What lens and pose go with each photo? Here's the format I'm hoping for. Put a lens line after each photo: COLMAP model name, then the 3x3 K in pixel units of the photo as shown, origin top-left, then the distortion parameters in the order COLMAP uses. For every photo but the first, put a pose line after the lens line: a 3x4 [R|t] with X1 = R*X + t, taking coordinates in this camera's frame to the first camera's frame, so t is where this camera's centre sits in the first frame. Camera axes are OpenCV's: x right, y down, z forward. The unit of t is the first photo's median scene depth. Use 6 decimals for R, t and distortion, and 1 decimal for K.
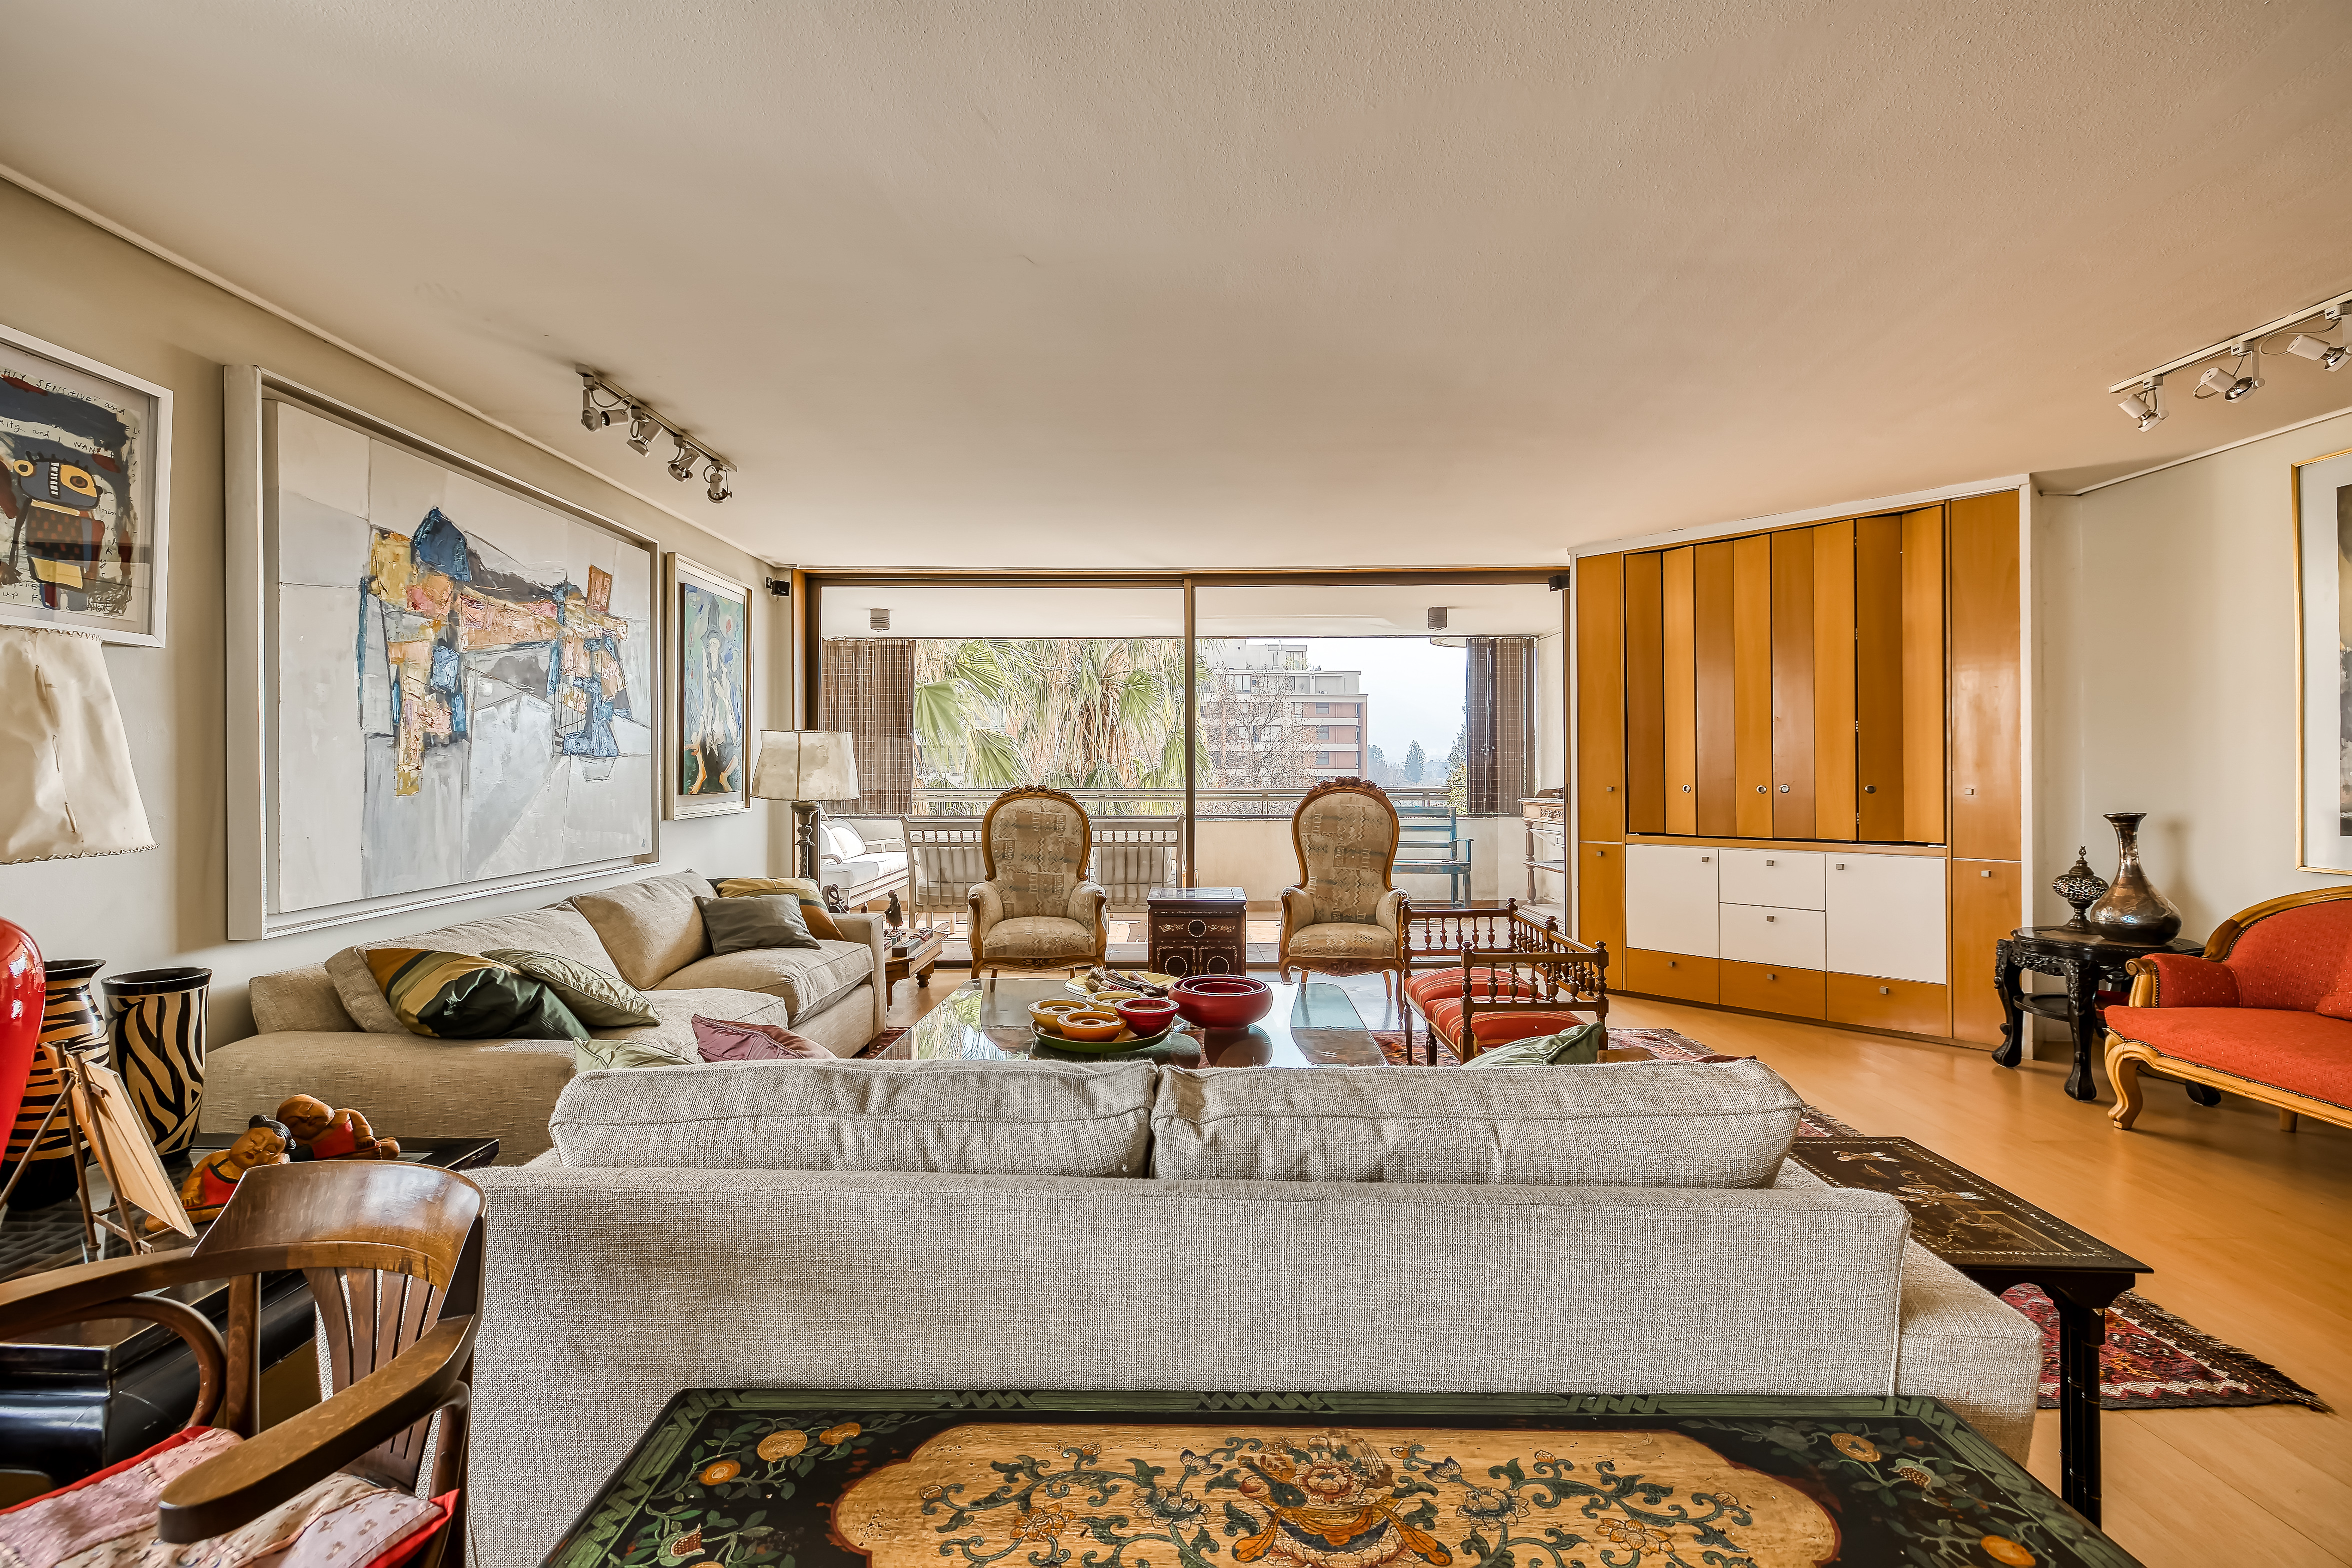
lens RADIAL K [[997.6, 0, 1166.9], [0, 997.6, 766.5], [0, 0, 1]] dist [-0.003657, -0.000226]
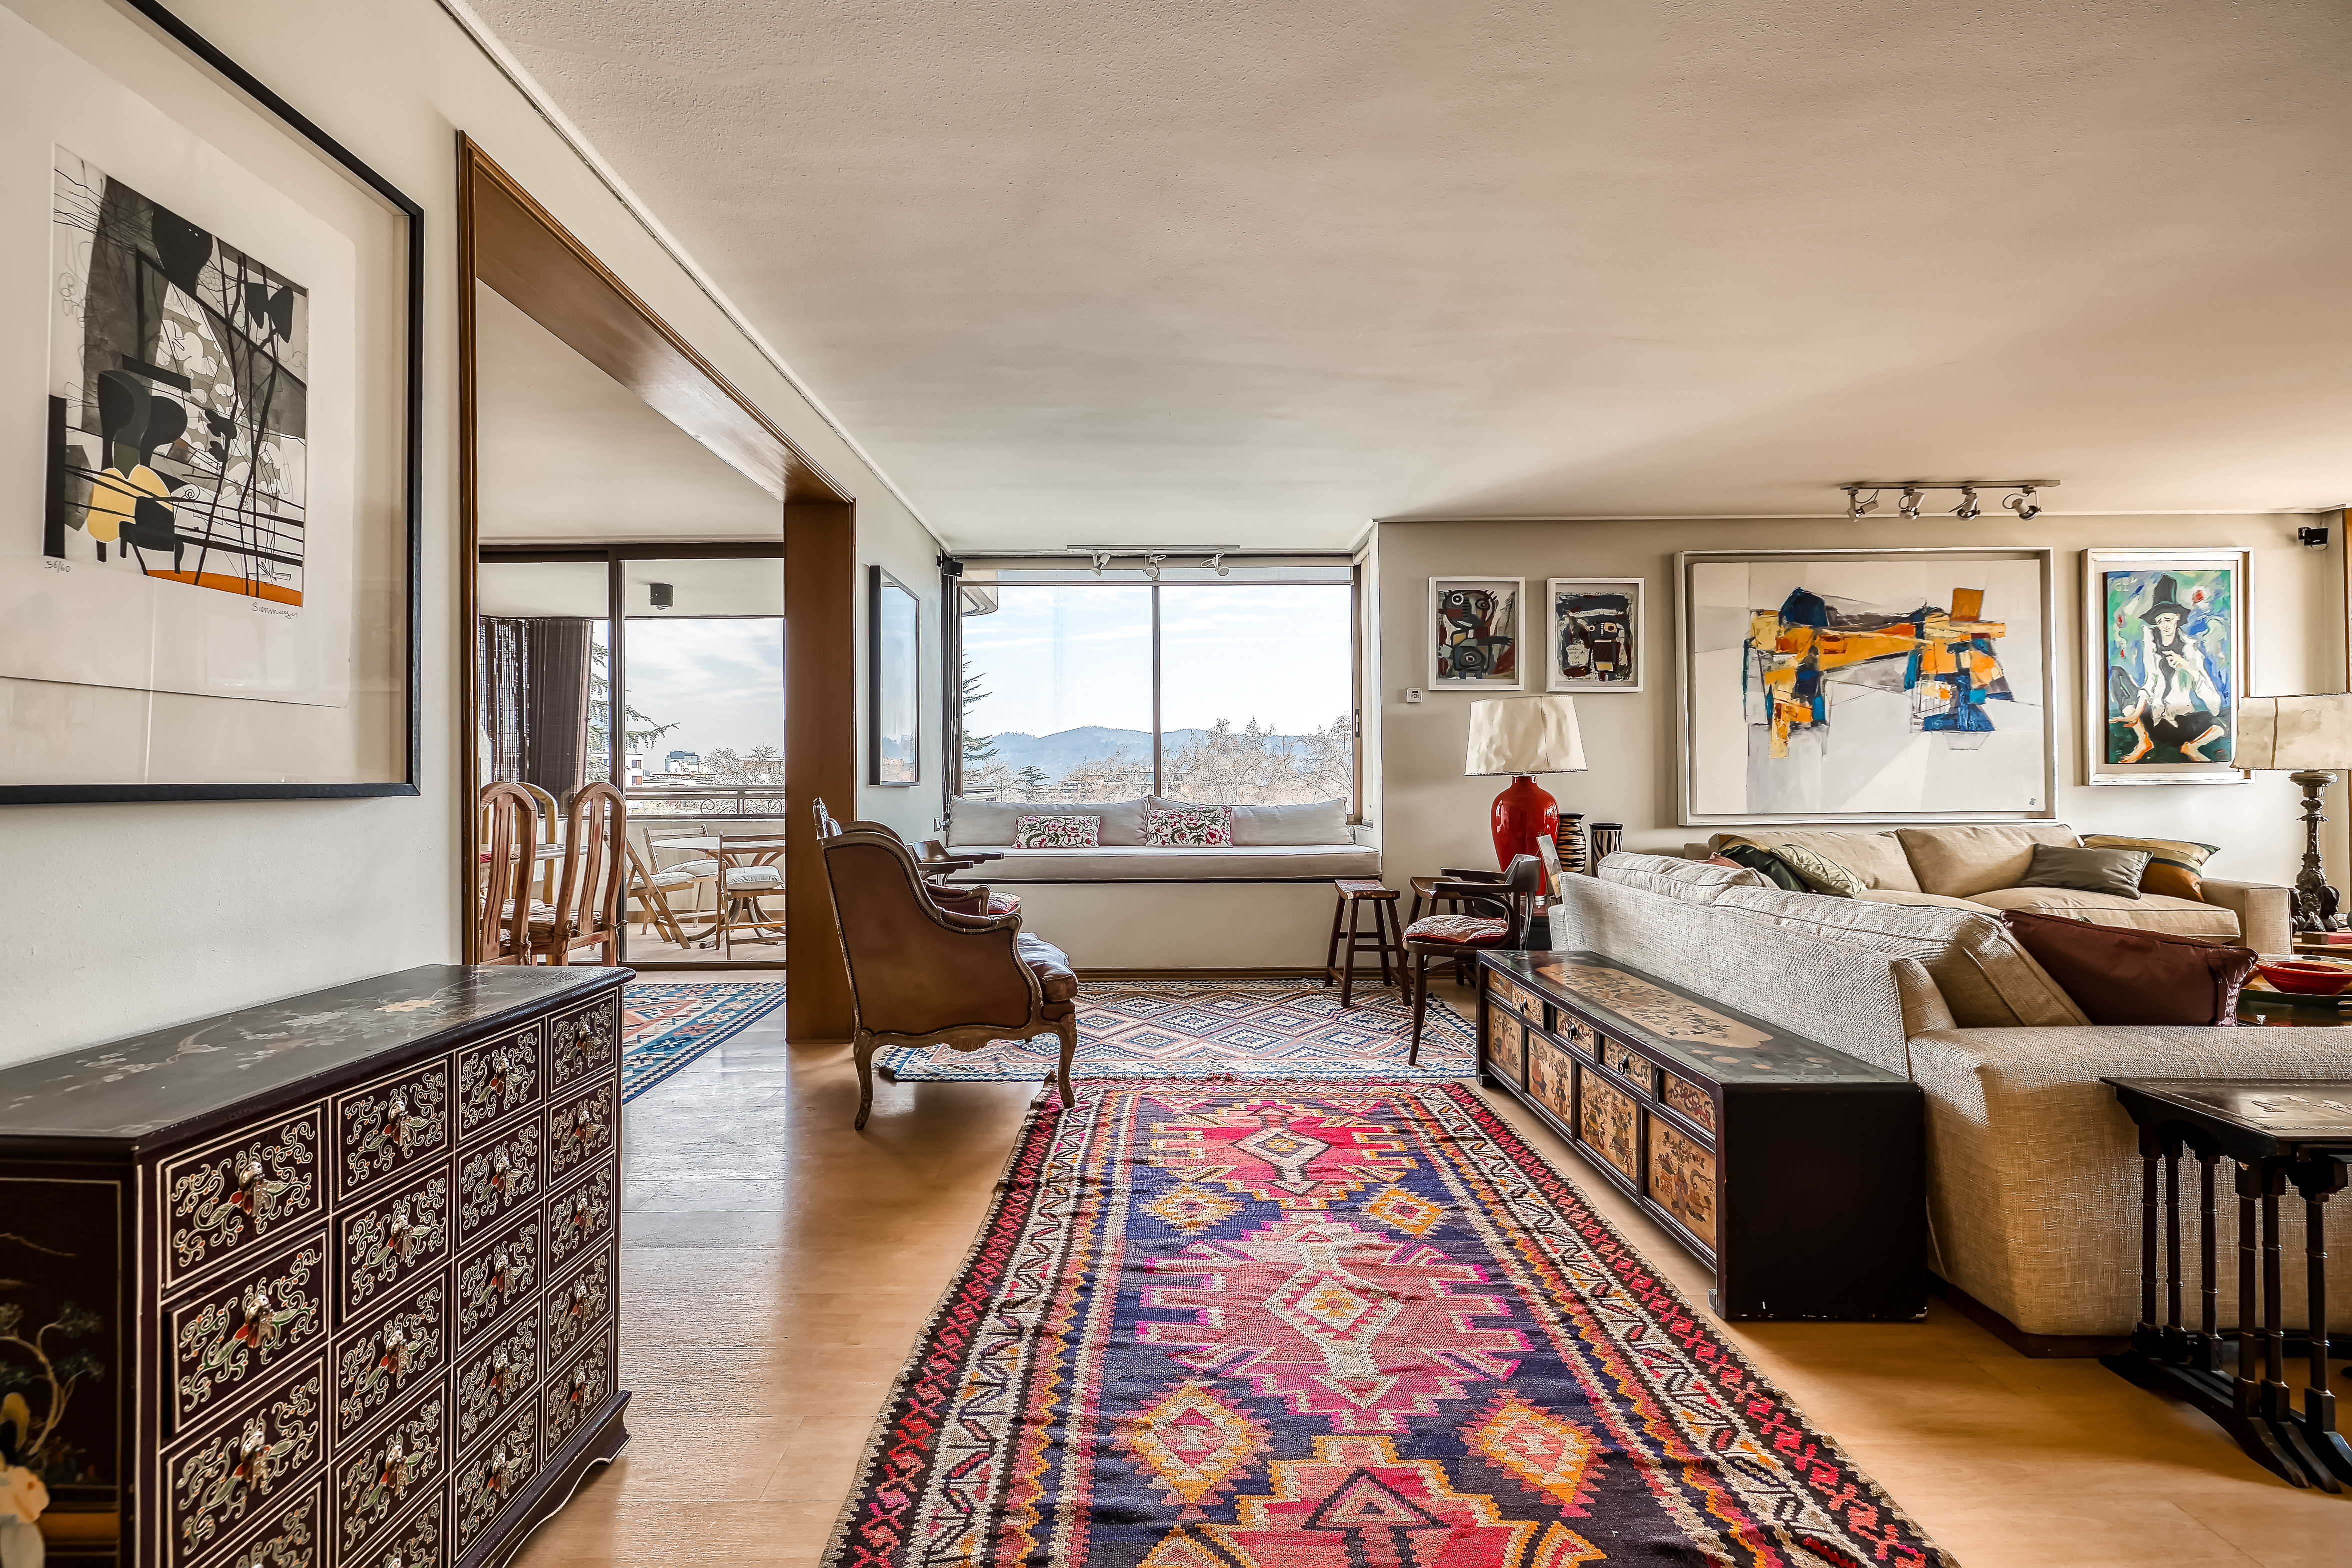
lens RADIAL K [[997.6, 0, 1166.9], [0, 997.6, 766.5], [0, 0, 1]] dist [-0.003657, -0.000226]
pose [[-0.002585, -0.009442, -0.999952, 0.642387], [0.012119, 0.999882, -0.009473, 0.030832], [0.999923, -0.012143, -0.002470, -0.046757]]
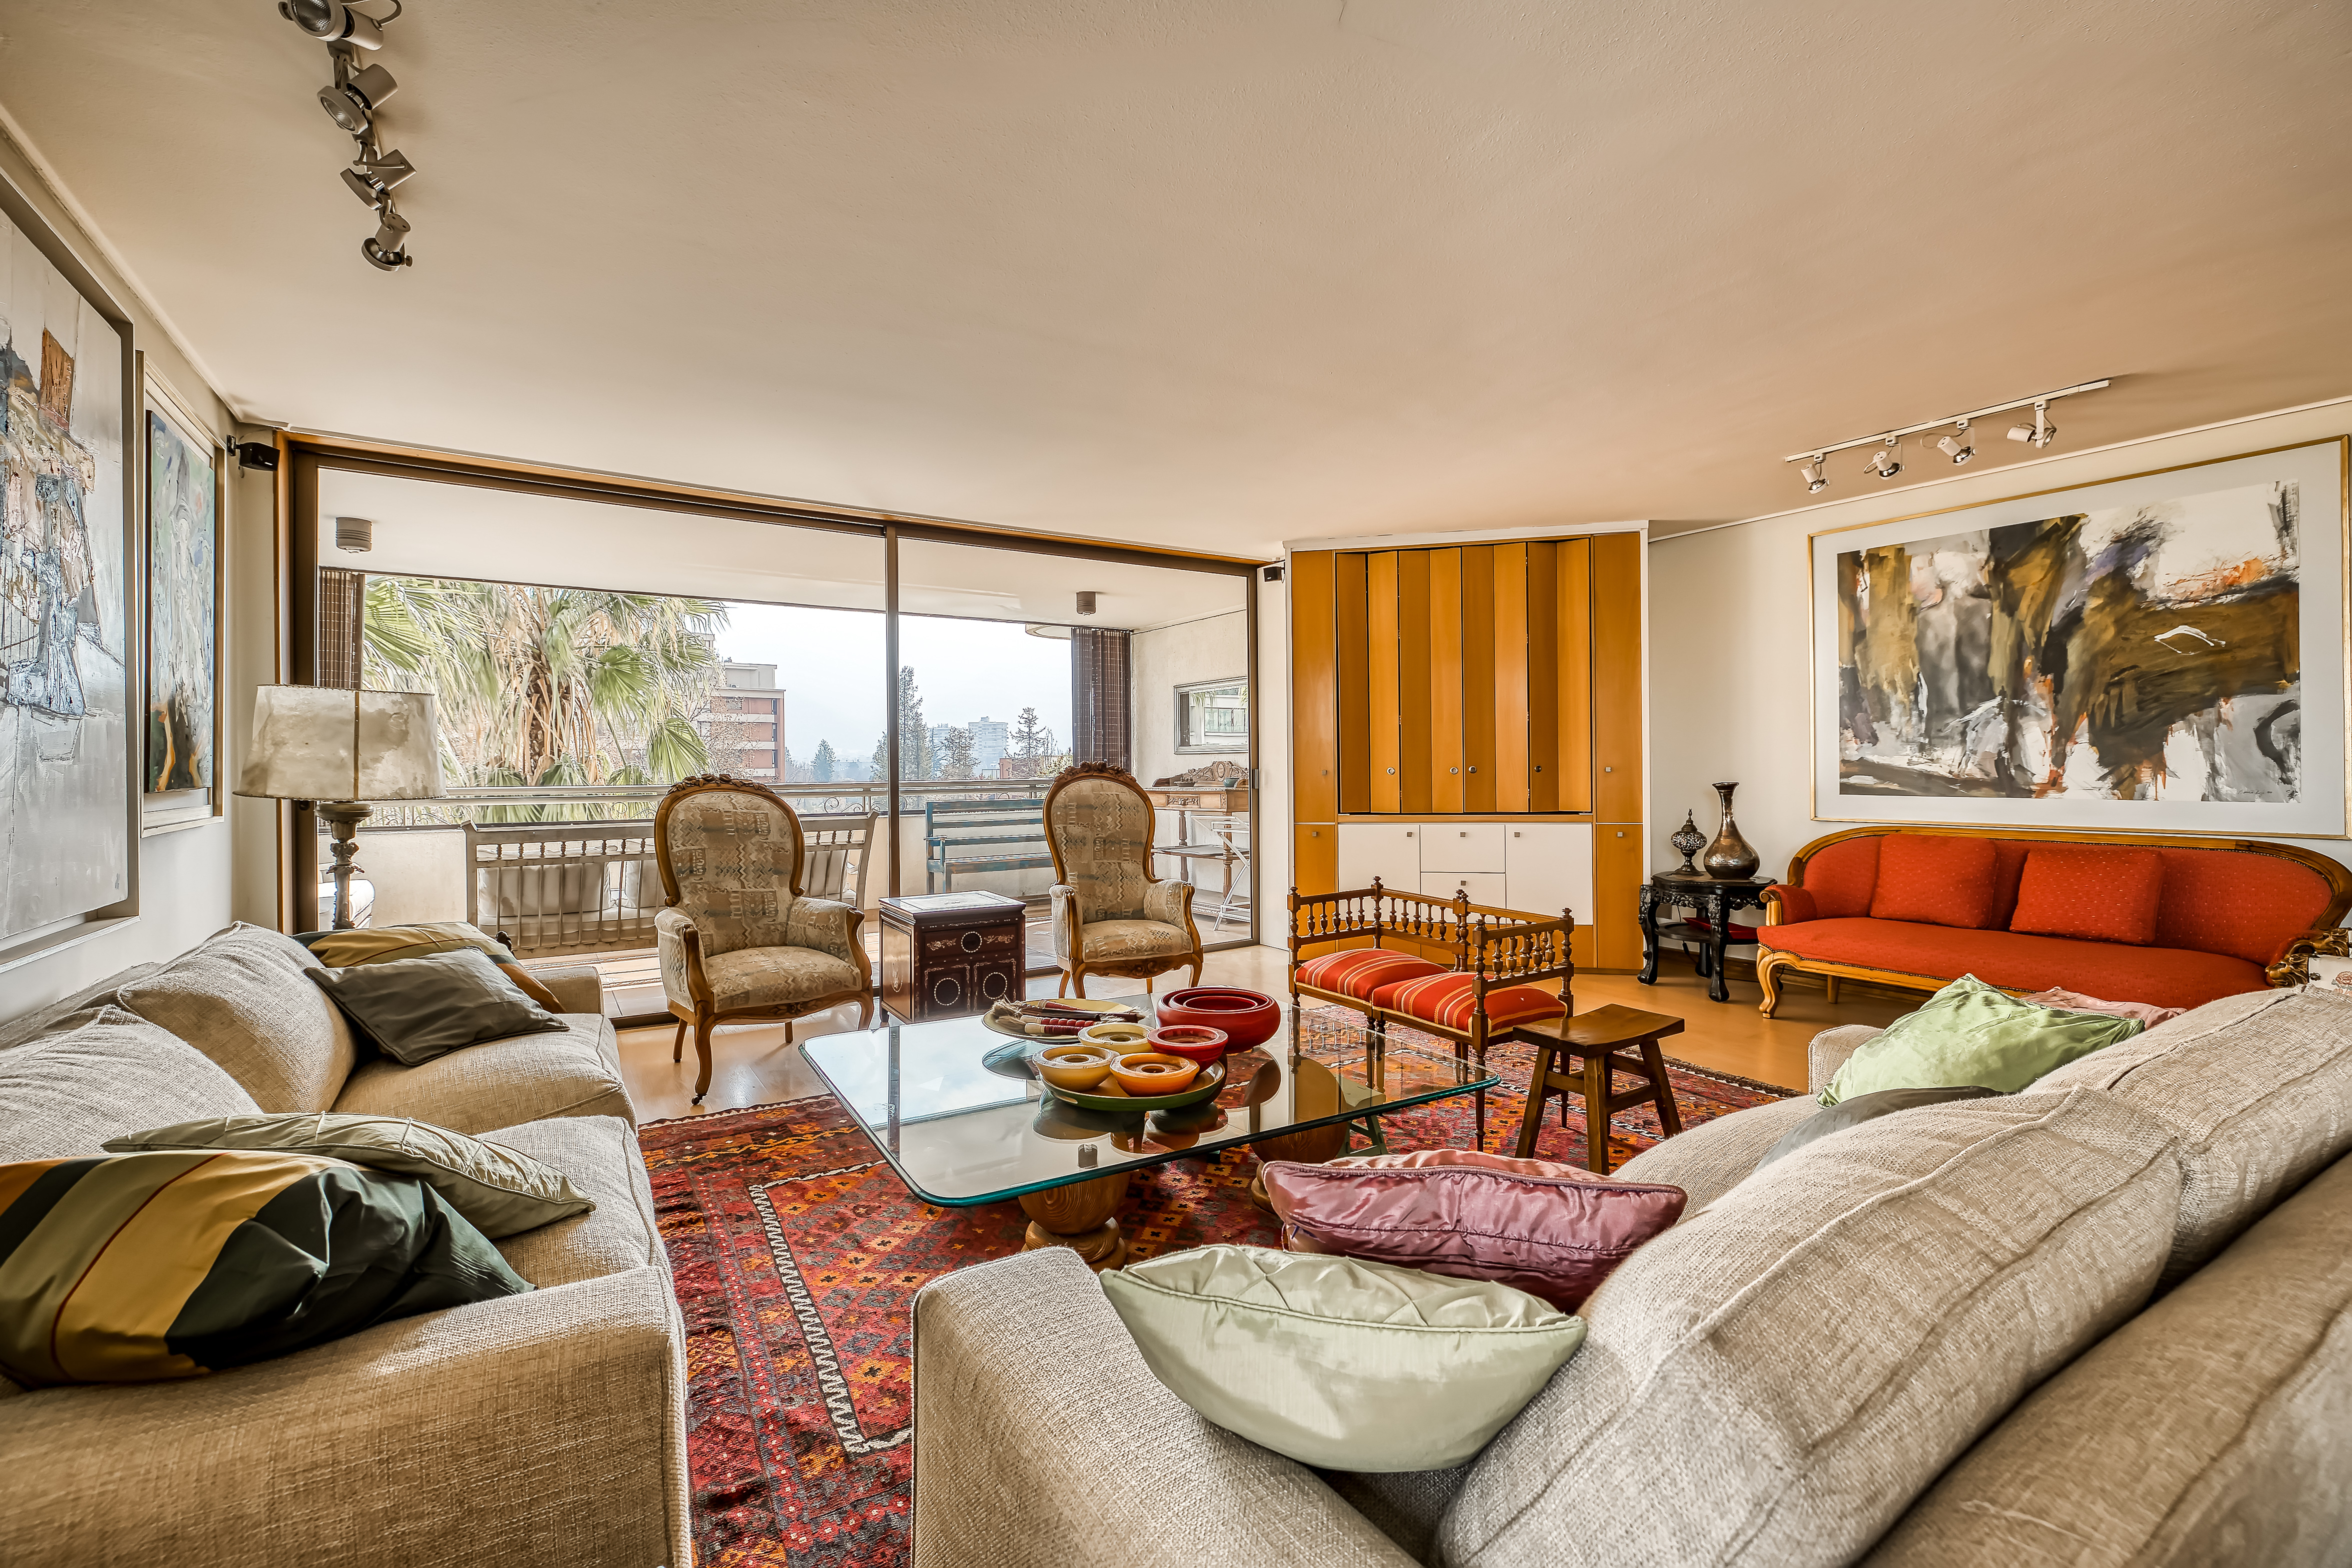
lens RADIAL K [[997.6, 0, 1166.9], [0, 997.6, 766.5], [0, 0, 1]] dist [-0.003657, -0.000226]
pose [[0.839233, -0.004611, 0.543752, -0.319592], [0.004342, 0.999989, 0.001779, 0.016323], [-0.543754, 0.000868, 0.839244, 0.234584]]
